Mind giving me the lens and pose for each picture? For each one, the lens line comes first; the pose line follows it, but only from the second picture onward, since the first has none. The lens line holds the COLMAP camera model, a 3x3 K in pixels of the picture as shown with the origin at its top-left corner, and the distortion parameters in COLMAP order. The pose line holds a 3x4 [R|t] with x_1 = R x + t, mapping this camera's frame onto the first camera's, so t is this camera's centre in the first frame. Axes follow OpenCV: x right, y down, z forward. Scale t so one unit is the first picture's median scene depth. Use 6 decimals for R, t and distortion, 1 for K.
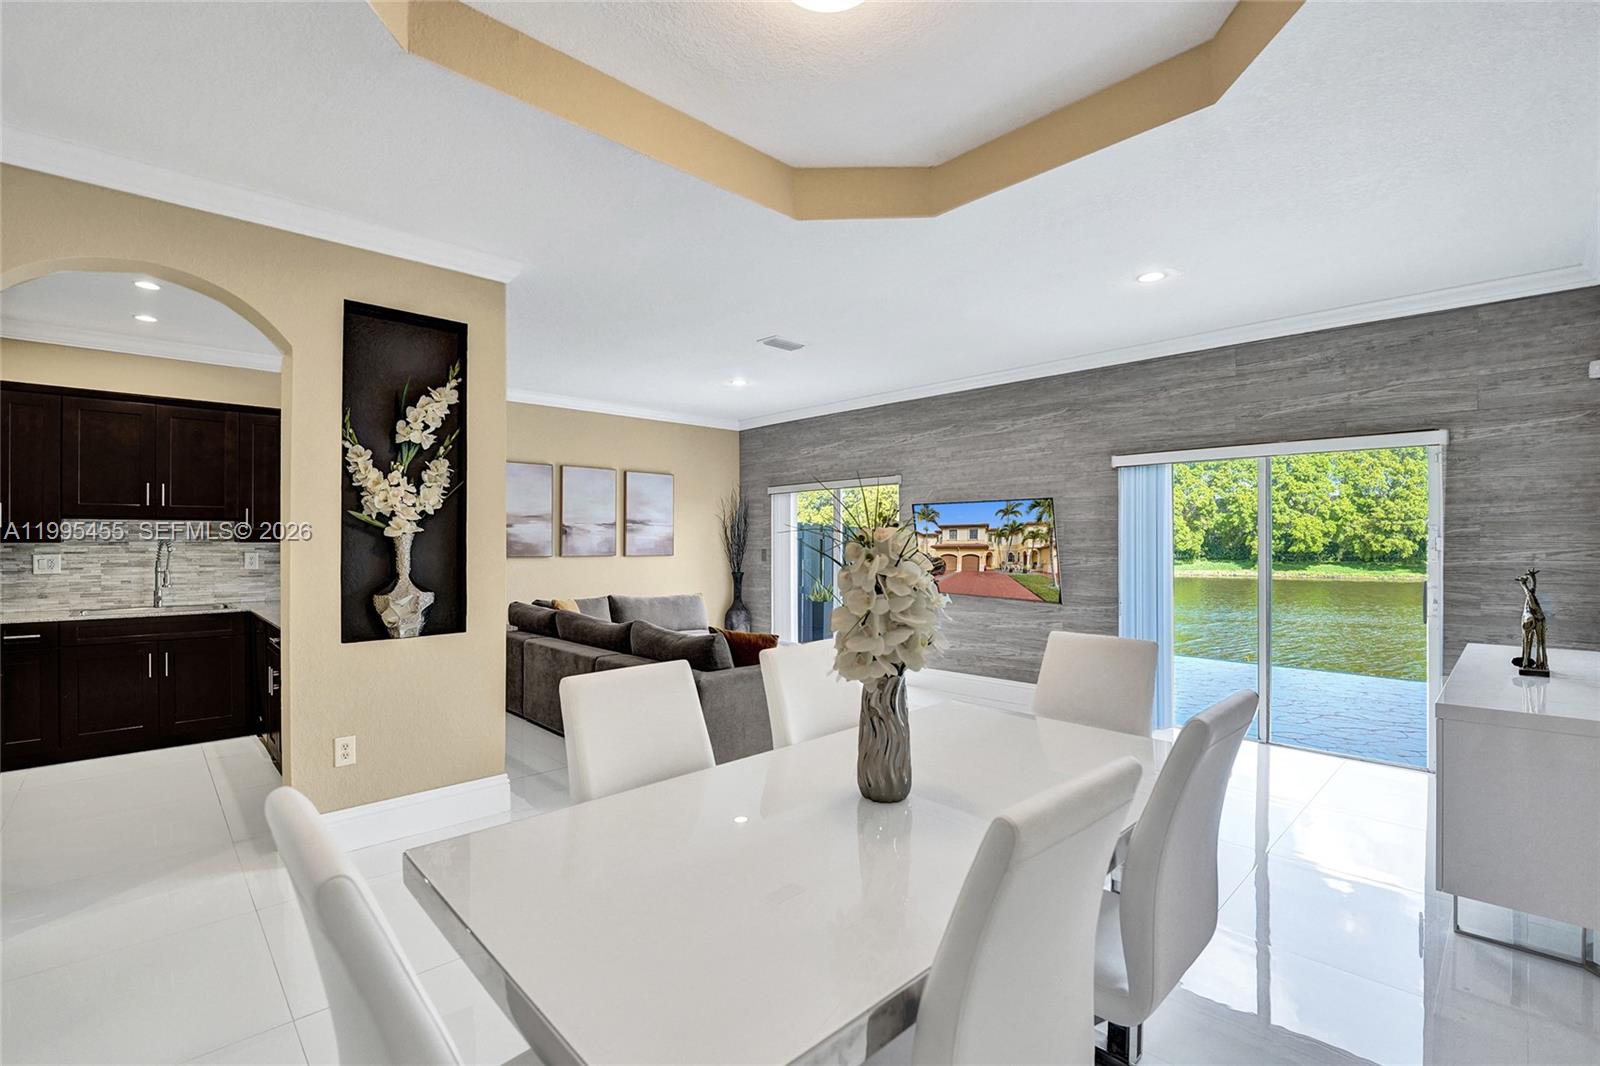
lens RADIAL K [[698.6, 0, 784.3], [0, 698.6, 533.4], [0, 0, 1]] dist [-0.030767, 0.003729]
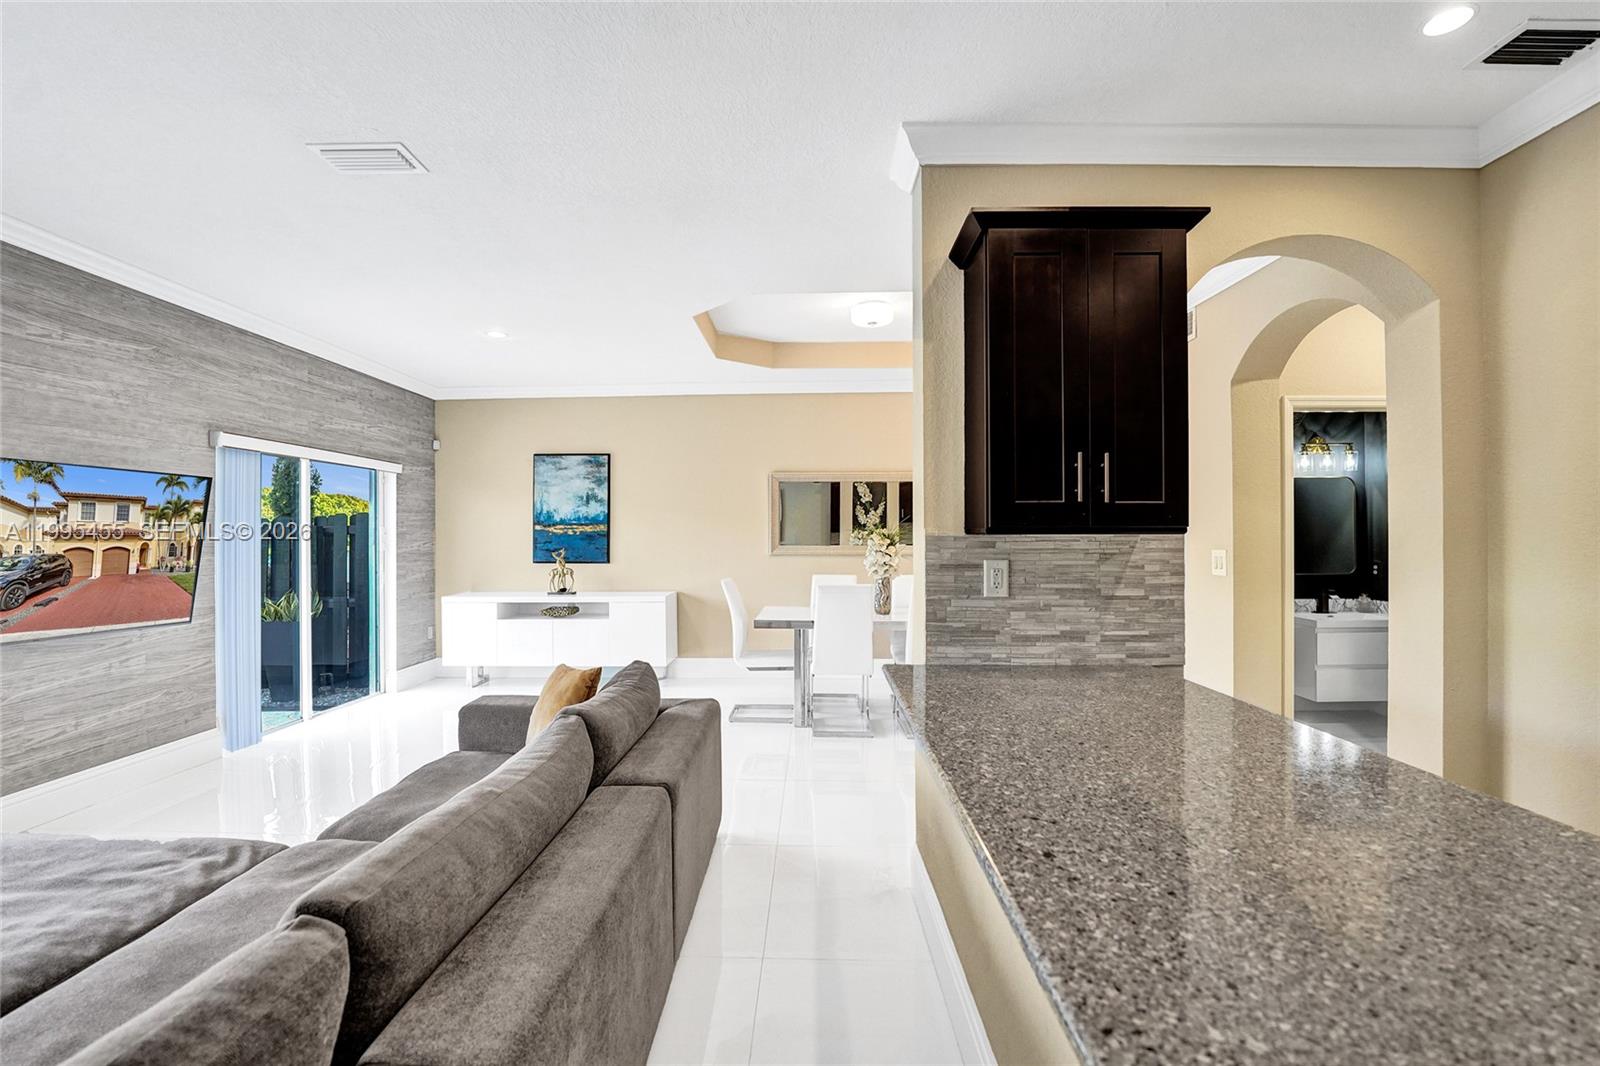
lens RADIAL K [[698.6, 0, 799.7], [0, 698.6, 532.8], [0, 0, 1]] dist [-0.030767, 0.003729]
pose [[-0.710727, 0.006530, 0.703438, -0.501883], [-0.005070, 0.999883, -0.014404, 0.013022], [-0.703450, -0.013804, -0.710611, 0.958565]]
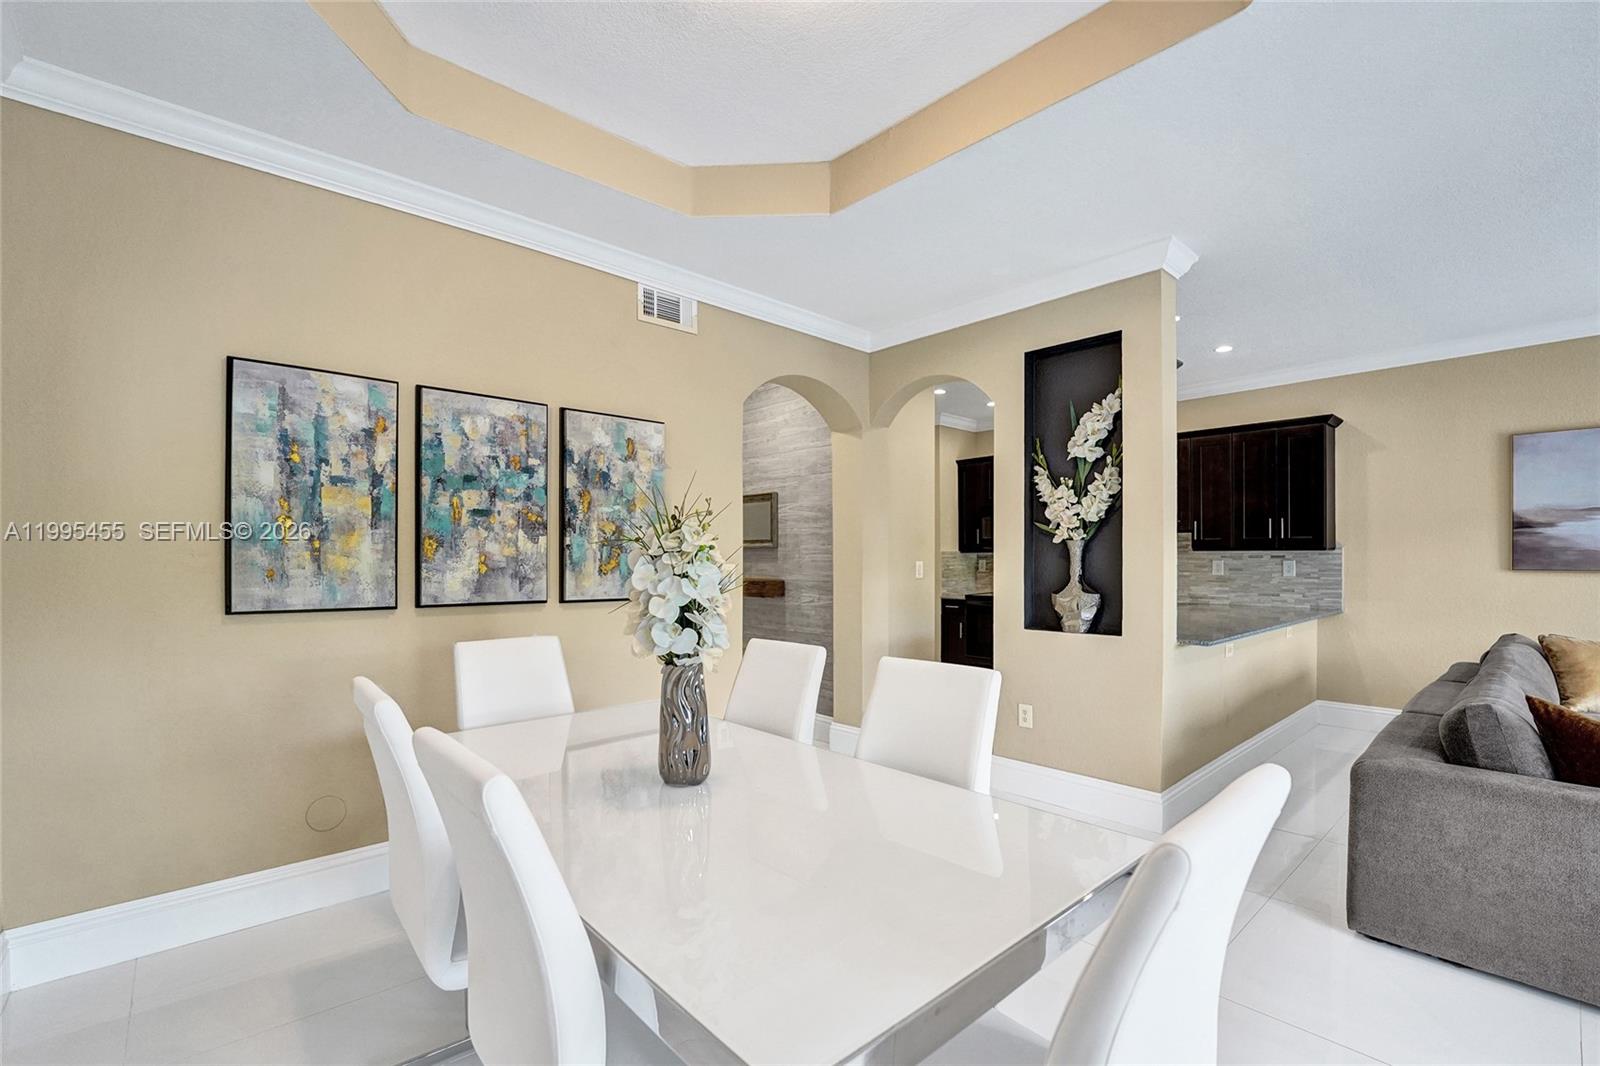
lens RADIAL K [[698.6, 0, 808.7], [0, 698.6, 561.7], [0, 0, 1]] dist [-0.030767, 0.003729]
pose [[-0.016206, 0.007805, -0.999838, 0.315351], [0.013750, 0.999877, 0.007583, 0.011356], [0.999774, -0.013625, -0.016311, 0.318847]]
